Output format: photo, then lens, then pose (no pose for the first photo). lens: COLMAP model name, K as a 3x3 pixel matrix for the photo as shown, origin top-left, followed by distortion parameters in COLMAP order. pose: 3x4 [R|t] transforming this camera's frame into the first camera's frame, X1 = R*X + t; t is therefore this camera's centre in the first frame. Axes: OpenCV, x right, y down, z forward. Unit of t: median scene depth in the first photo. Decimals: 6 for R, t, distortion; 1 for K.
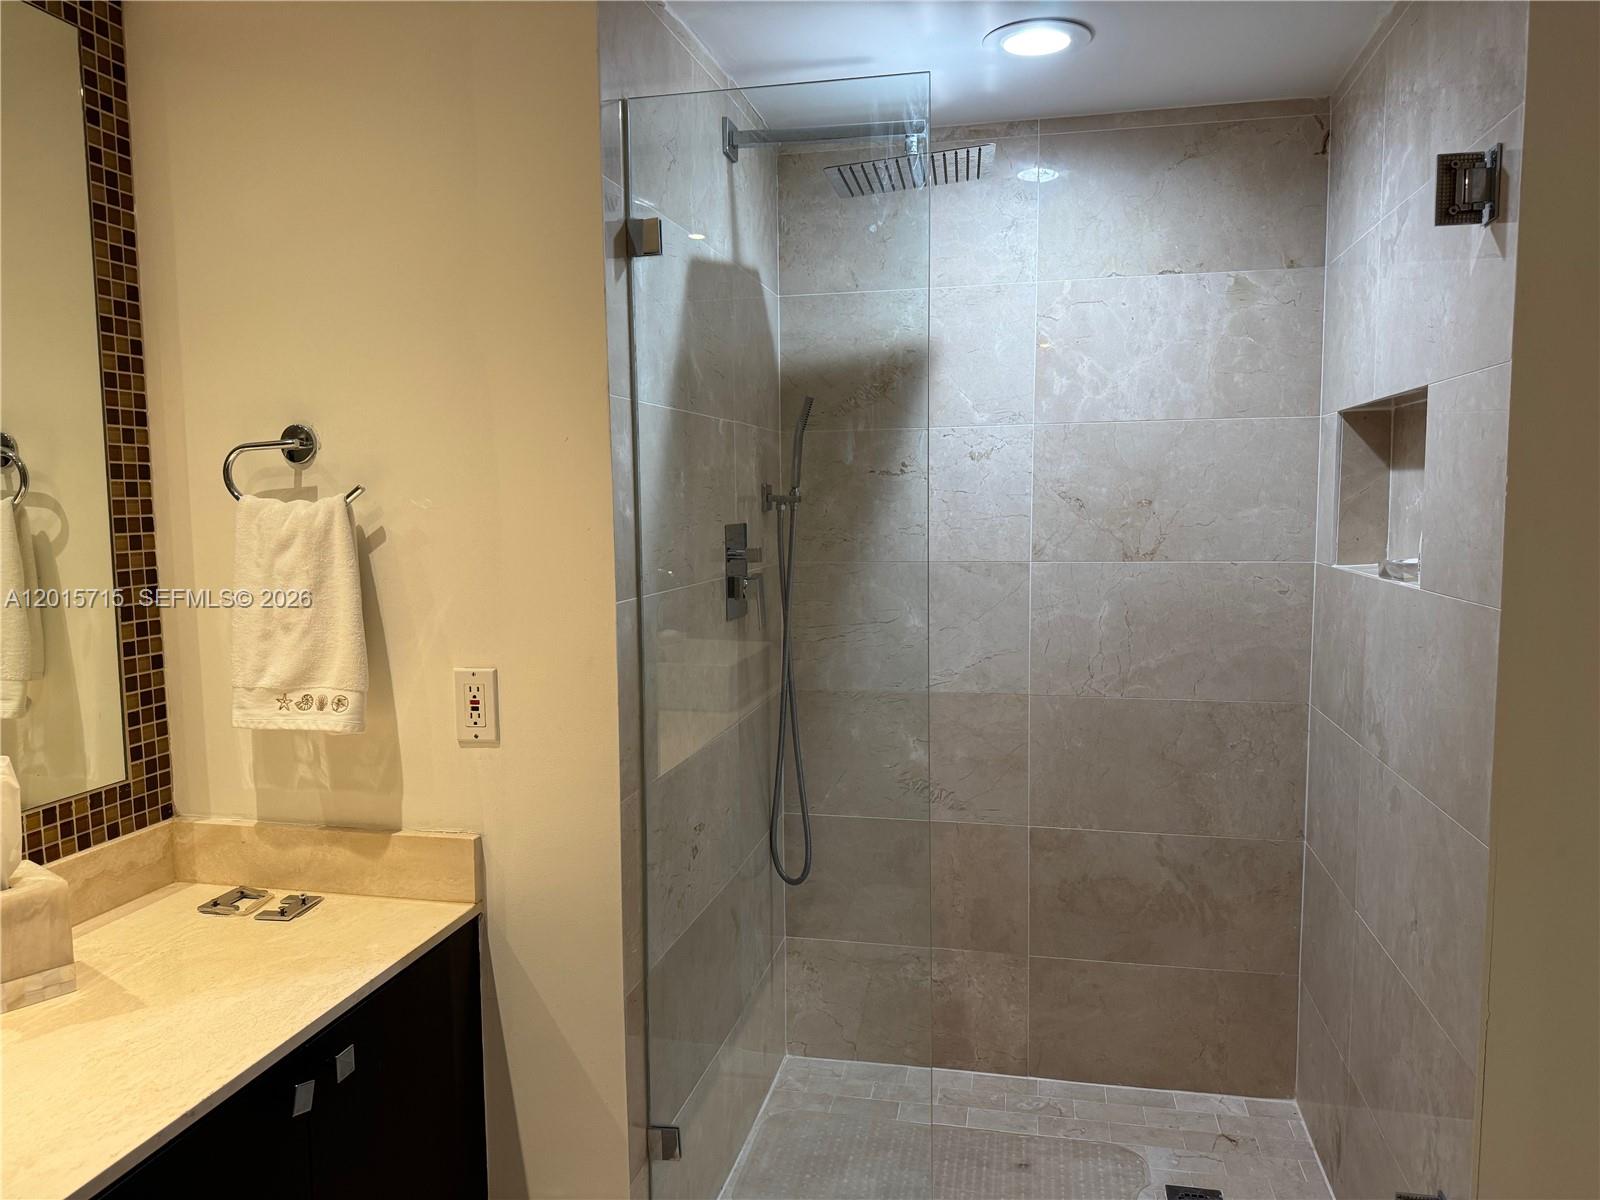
lens RADIAL K [[1166.6, 0, 799.4], [0, 1166.6, 620.1], [0, 0, 1]] dist [0.000448, 0.000296]
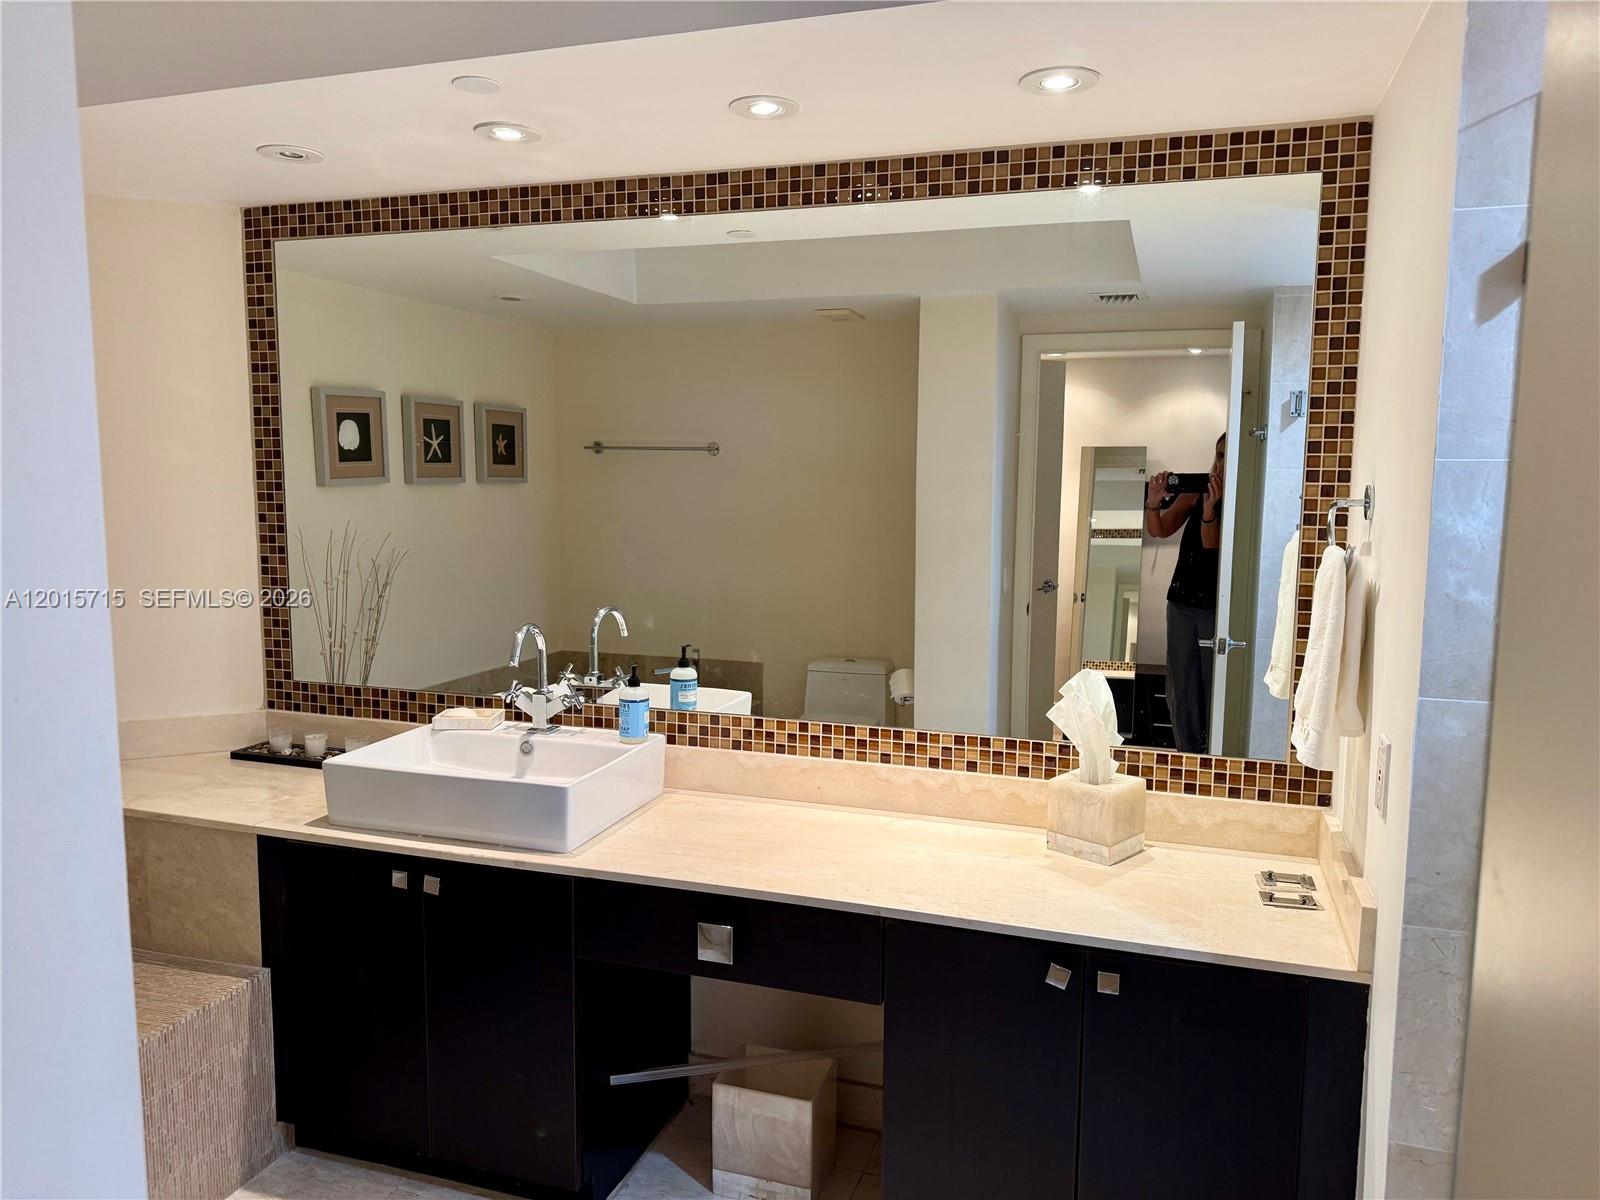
lens RADIAL K [[1111.5, 0, 802.1], [0, 1111.5, 608.6], [0, 0, 1]] dist [0.108432, -0.139544]
pose [[-0.109069, 0.119671, -0.986804, 0.689481], [-0.112434, 0.984871, 0.131864, -0.132847], [0.987655, 0.125333, -0.093964, 0.590682]]
